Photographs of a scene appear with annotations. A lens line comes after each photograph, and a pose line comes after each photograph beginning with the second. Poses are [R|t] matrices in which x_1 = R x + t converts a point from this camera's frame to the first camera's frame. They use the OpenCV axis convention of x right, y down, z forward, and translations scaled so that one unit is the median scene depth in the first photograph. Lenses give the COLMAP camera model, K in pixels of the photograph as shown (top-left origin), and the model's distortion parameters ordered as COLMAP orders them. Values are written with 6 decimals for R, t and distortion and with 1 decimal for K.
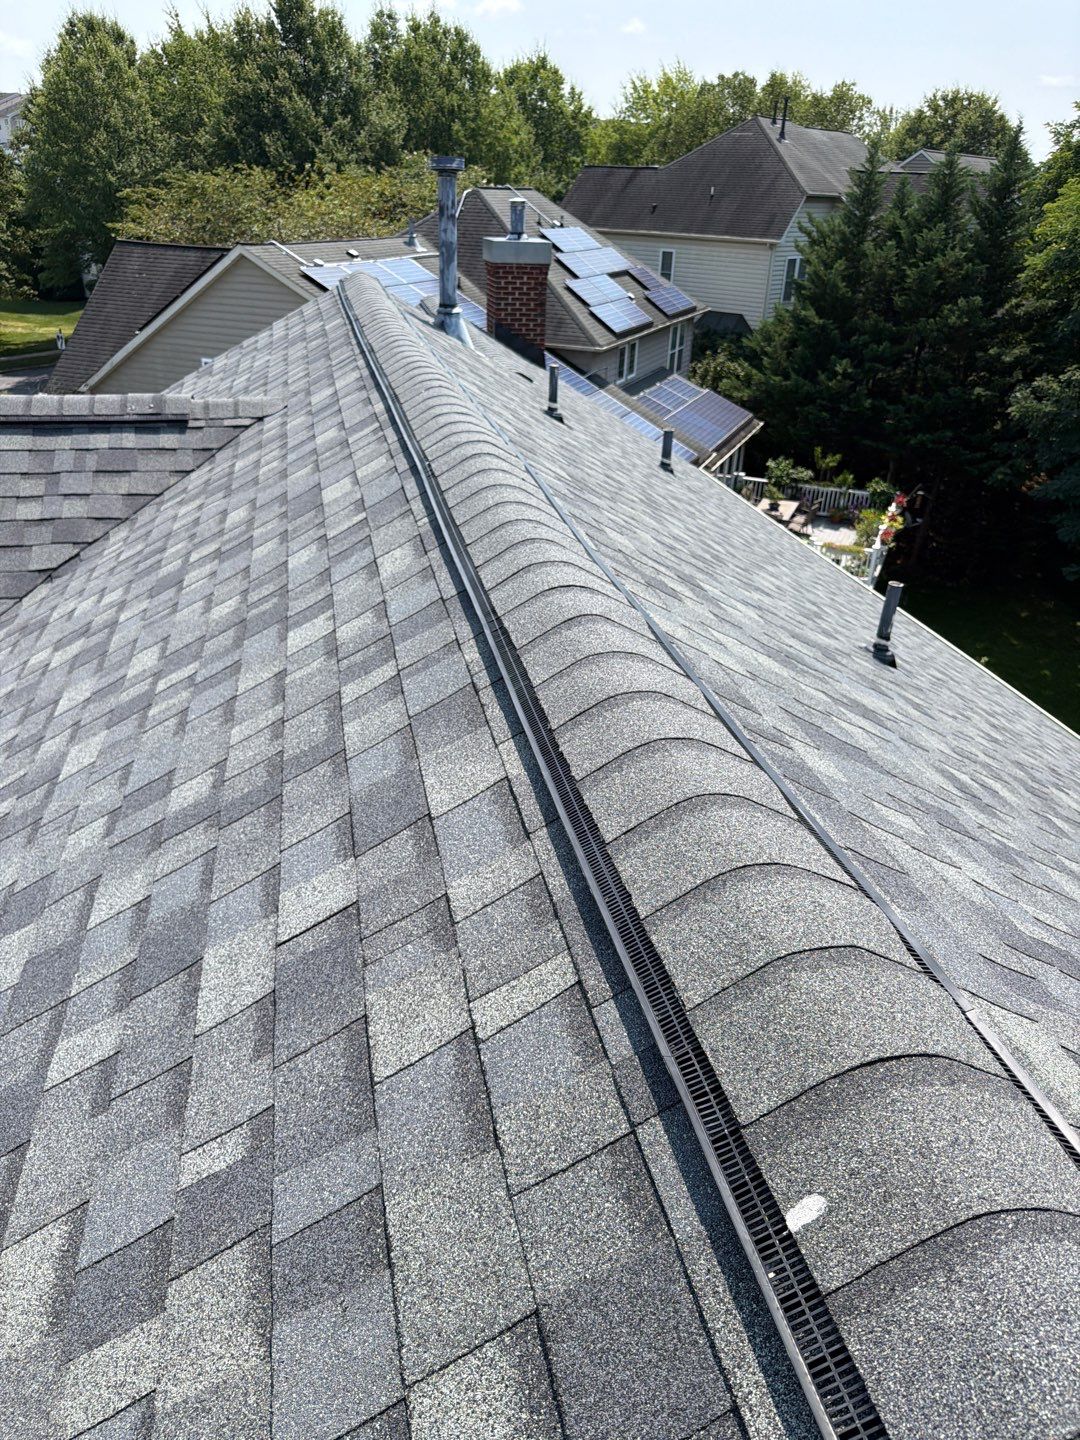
lens RADIAL K [[1006.5, 0, 540.0], [0, 1006.5, 720.0], [0, 0, 1]] dist [-0.006616, -0.006997]
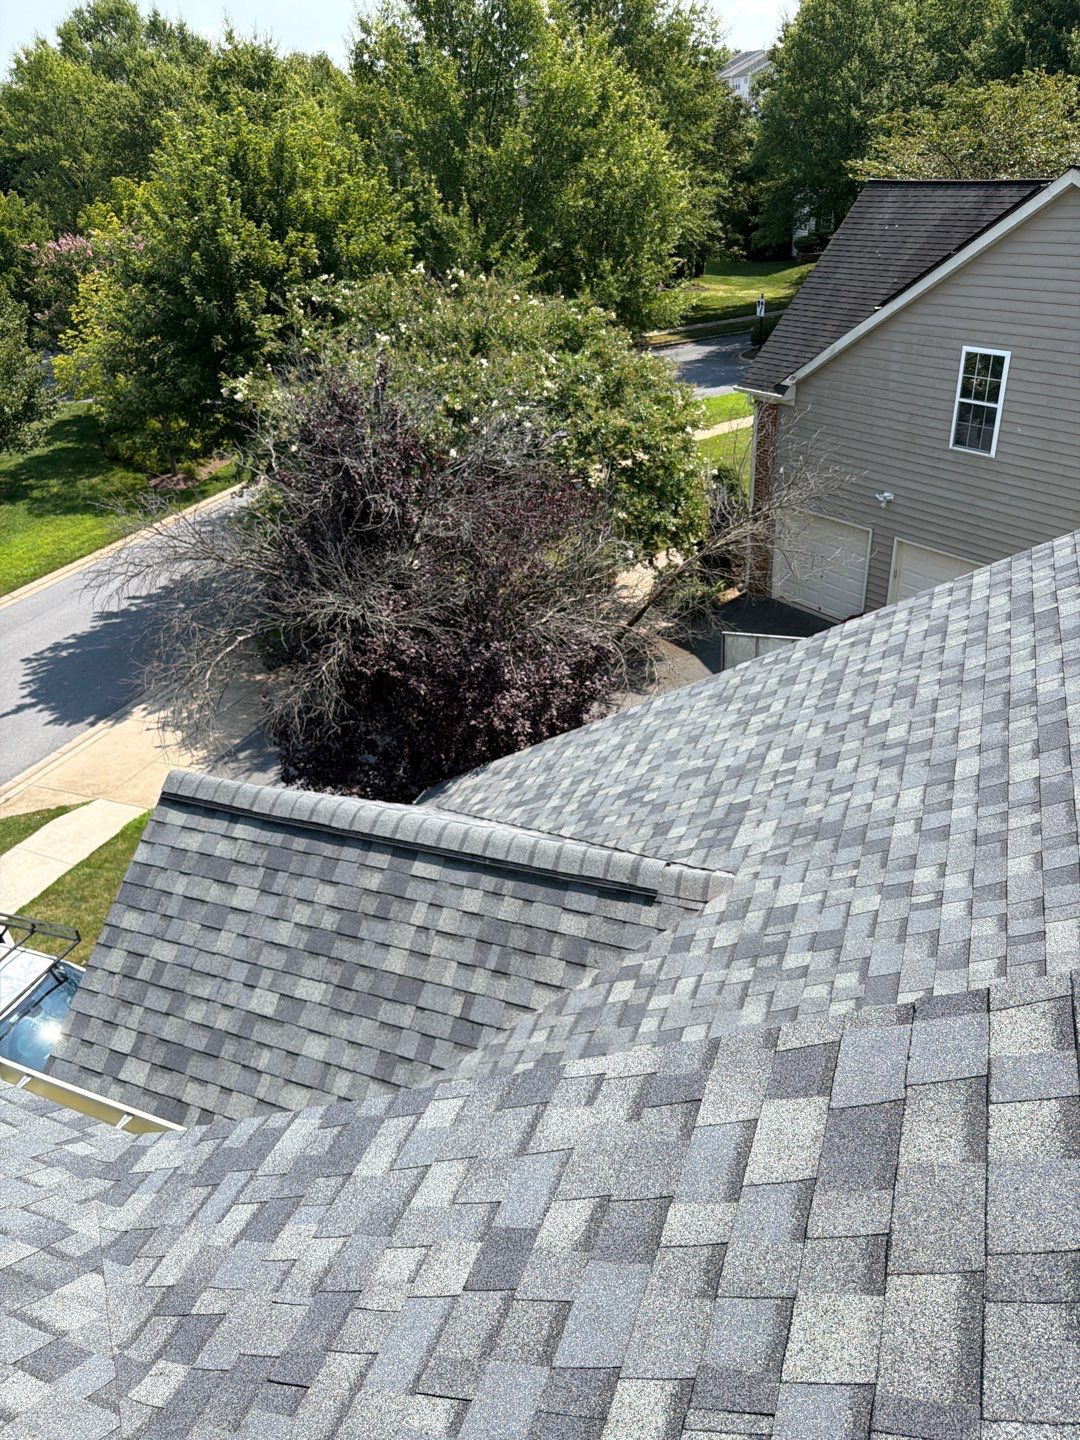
lens RADIAL K [[1006.5, 0, 540.0], [0, 1006.5, 720.0], [0, 0, 1]] dist [-0.006616, -0.006997]
pose [[0.818827, 0.203971, -0.536580, -0.078623], [-0.182310, 0.978752, 0.093848, -0.061868], [0.544321, 0.020979, 0.838614, 0.138876]]
